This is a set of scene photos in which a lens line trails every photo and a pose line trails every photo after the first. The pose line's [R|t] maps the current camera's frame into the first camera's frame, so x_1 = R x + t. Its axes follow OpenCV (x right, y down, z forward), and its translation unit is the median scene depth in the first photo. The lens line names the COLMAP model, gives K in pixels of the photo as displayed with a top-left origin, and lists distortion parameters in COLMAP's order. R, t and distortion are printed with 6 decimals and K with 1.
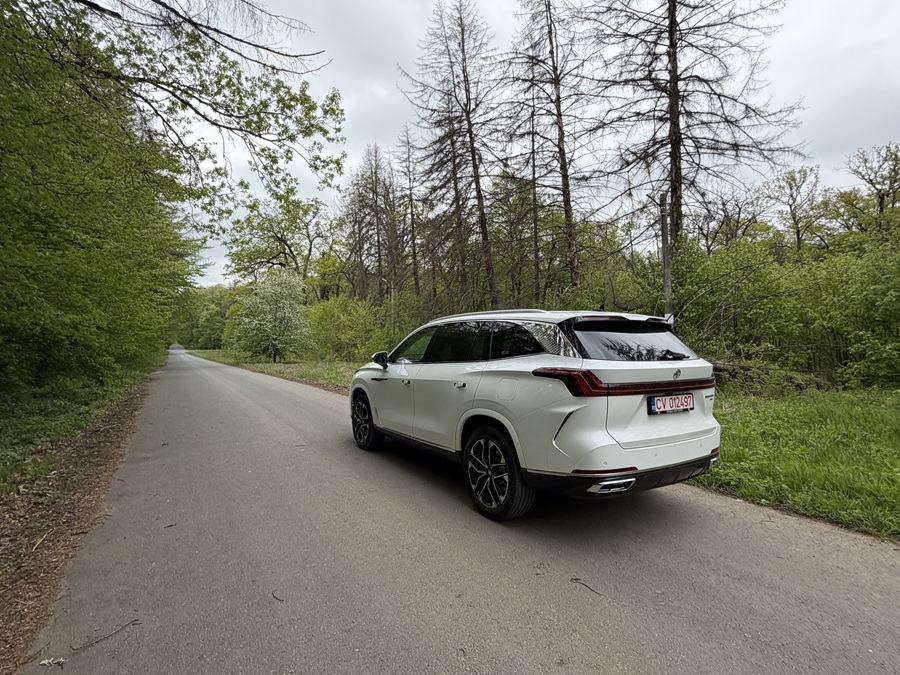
lens RADIAL K [[452.6, 0, 450.3], [0, 452.6, 341.4], [0, 0, 1]] dist [0.002111, -0.000067]
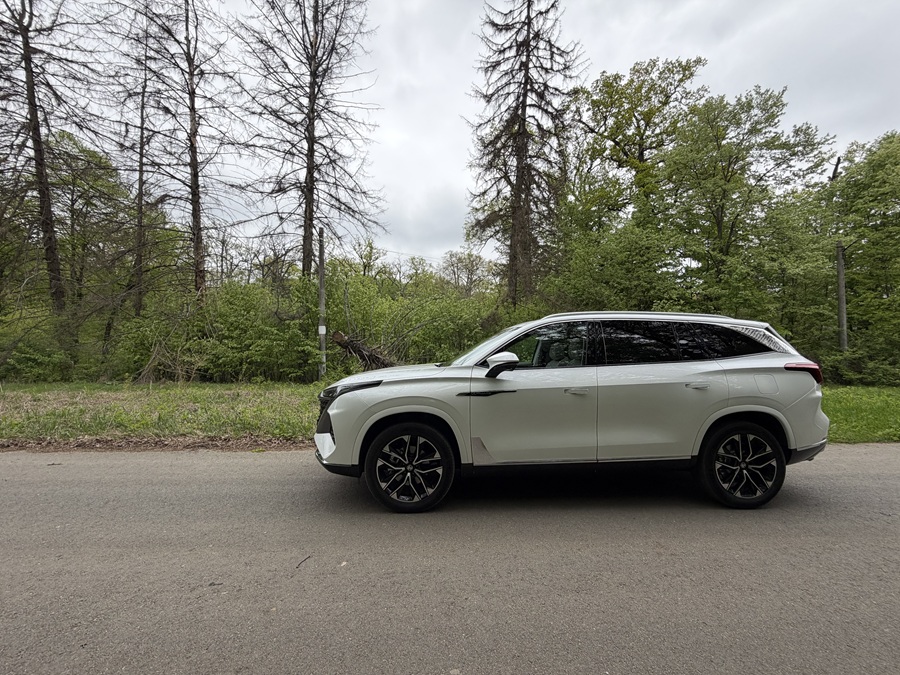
lens RADIAL K [[360.9, 0, 443.6], [0, 360.9, 335.2], [0, 0, 1]] dist [0.000334, 0.000123]
pose [[0.481946, 0.049816, 0.874783, -0.172361], [-0.013510, 0.998686, -0.049429, 0.006469], [-0.876097, 0.012004, 0.481986, 0.206867]]
